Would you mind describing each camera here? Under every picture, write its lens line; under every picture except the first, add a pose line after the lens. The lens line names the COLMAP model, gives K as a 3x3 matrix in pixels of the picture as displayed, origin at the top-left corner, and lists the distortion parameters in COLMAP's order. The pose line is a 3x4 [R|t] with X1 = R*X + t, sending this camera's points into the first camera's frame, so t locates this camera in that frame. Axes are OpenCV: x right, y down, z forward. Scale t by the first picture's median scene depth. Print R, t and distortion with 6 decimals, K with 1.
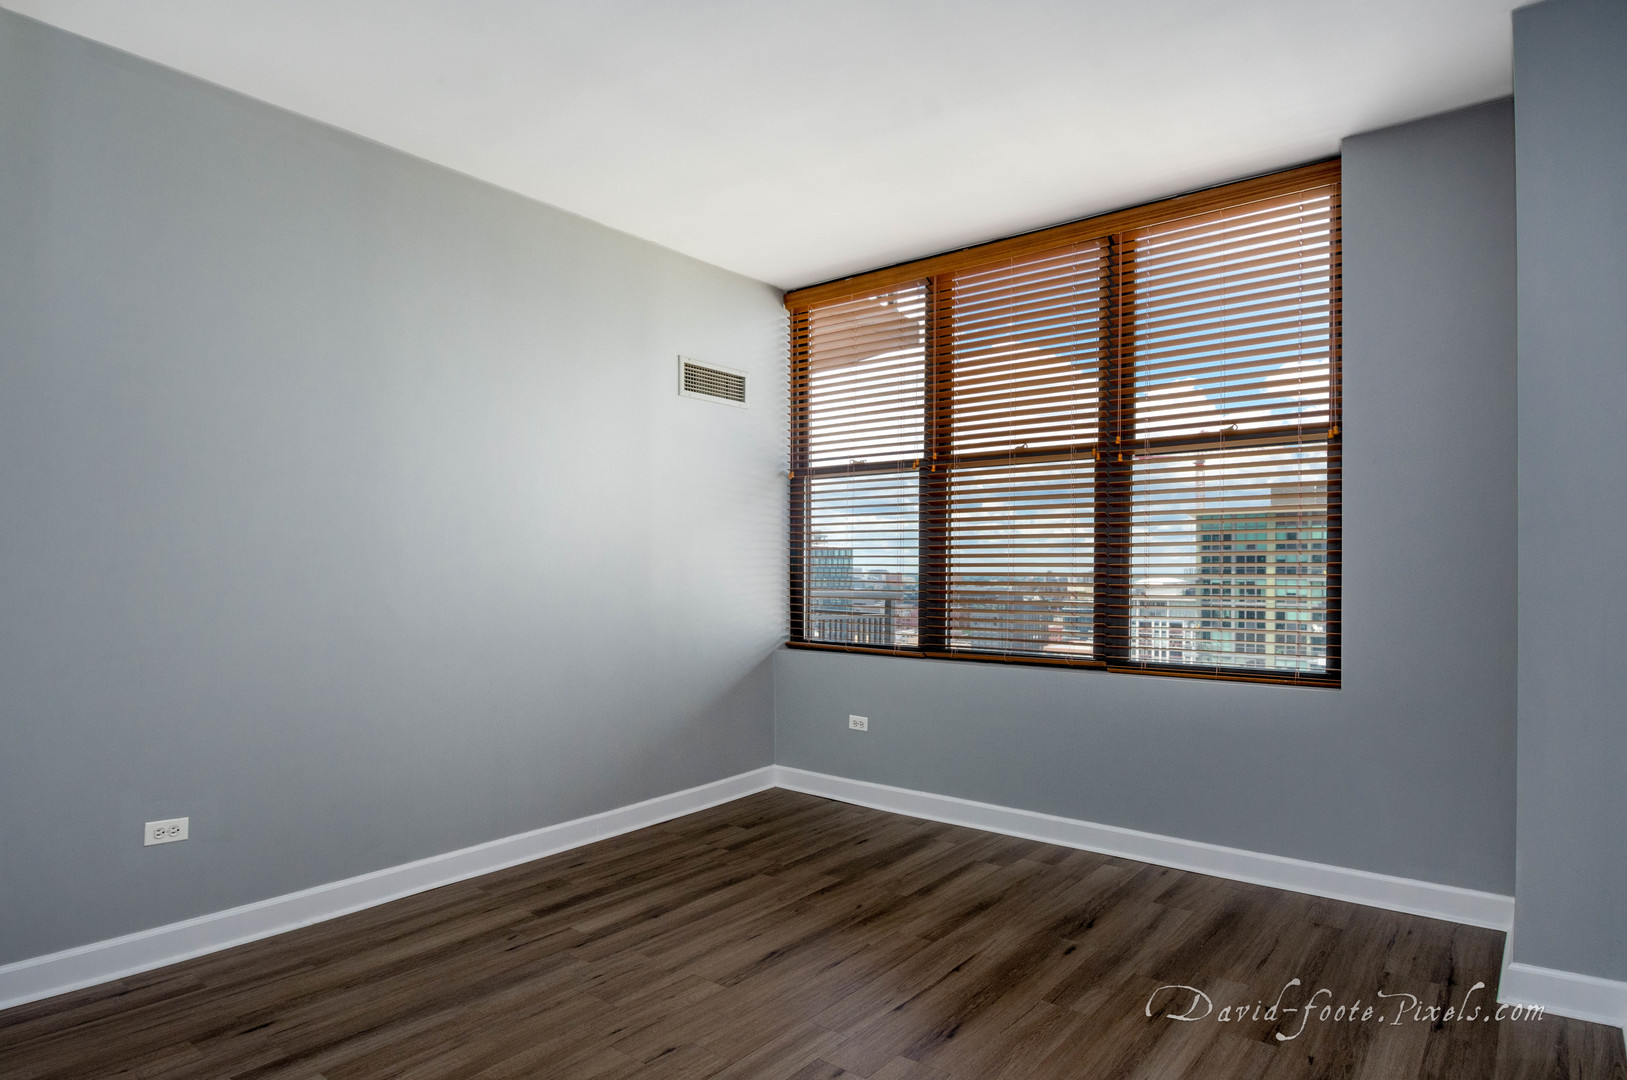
lens RADIAL K [[893.7, 0, 809.1], [0, 893.7, 550.0], [0, 0, 1]] dist [-0.003305, -0.001952]
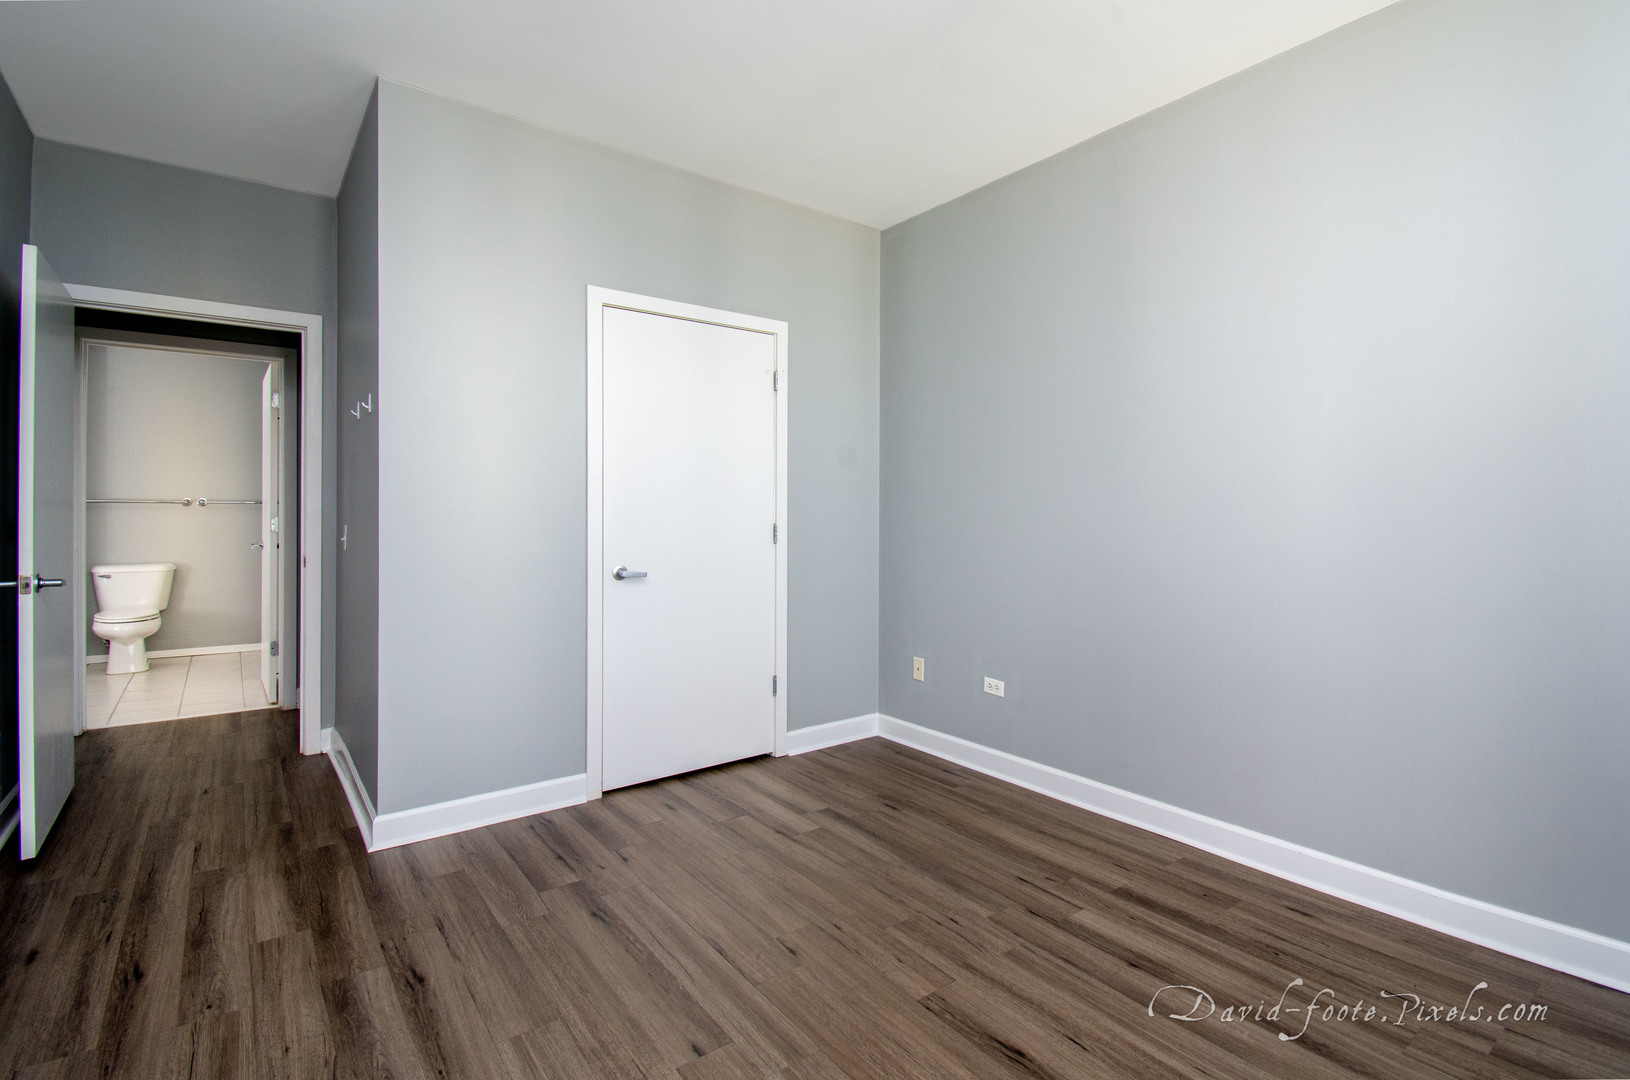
lens RADIAL K [[758.5, 0, 807.9], [0, 758.5, 524.9], [0, 0, 1]] dist [-0.006330, -0.001451]
pose [[-0.250502, 0.008235, -0.968081, 0.552593], [0.016049, 0.999862, 0.004353, 0.031202], [0.967983, -0.014446, -0.250599, 0.961686]]
